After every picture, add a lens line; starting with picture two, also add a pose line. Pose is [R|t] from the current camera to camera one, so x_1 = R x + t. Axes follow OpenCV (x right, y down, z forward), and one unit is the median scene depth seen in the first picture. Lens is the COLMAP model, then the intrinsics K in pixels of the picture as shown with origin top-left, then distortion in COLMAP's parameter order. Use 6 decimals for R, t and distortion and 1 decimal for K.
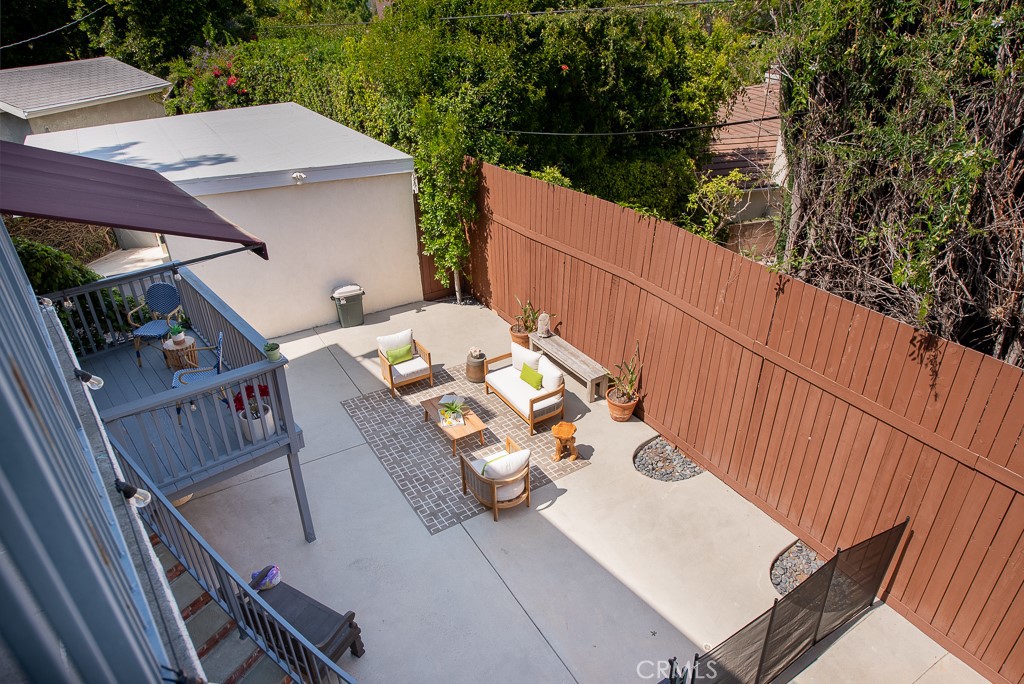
lens RADIAL K [[624.5, 0, 512.0], [0, 624.5, 342.0], [0, 0, 1]] dist [-0.005015, -0.000105]
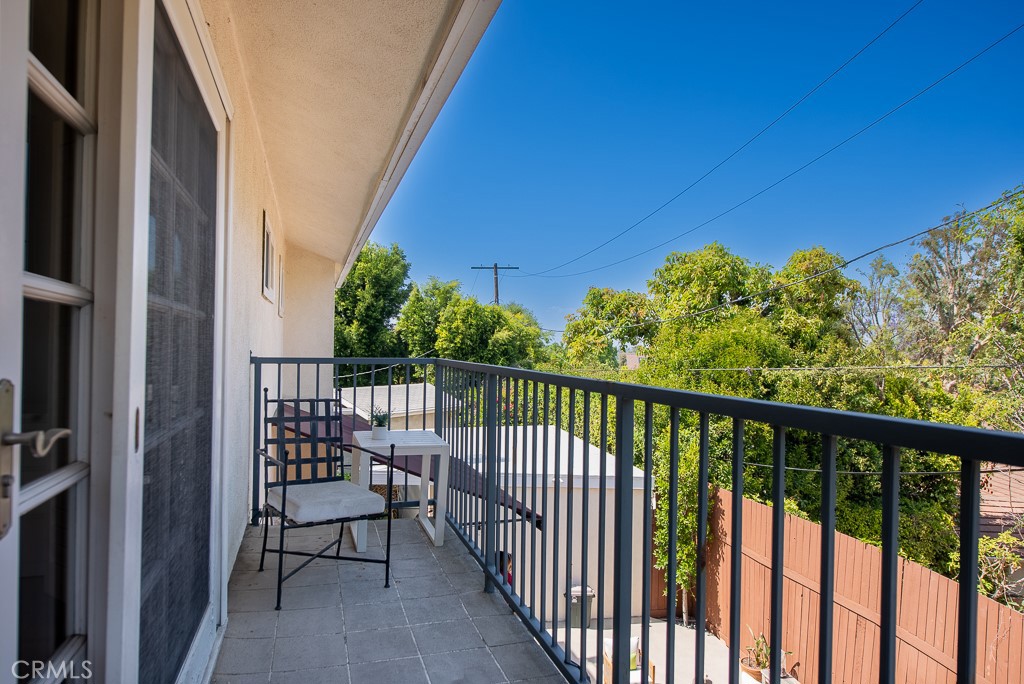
lens RADIAL K [[624.5, 0, 512.0], [0, 624.5, 342.0], [0, 0, 1]] dist [-0.005015, -0.000105]
pose [[0.936360, 0.030851, -0.349683, -0.010947], [-0.201116, 0.863591, -0.462345, 0.063804], [0.287719, 0.503248, 0.814837, -0.113227]]
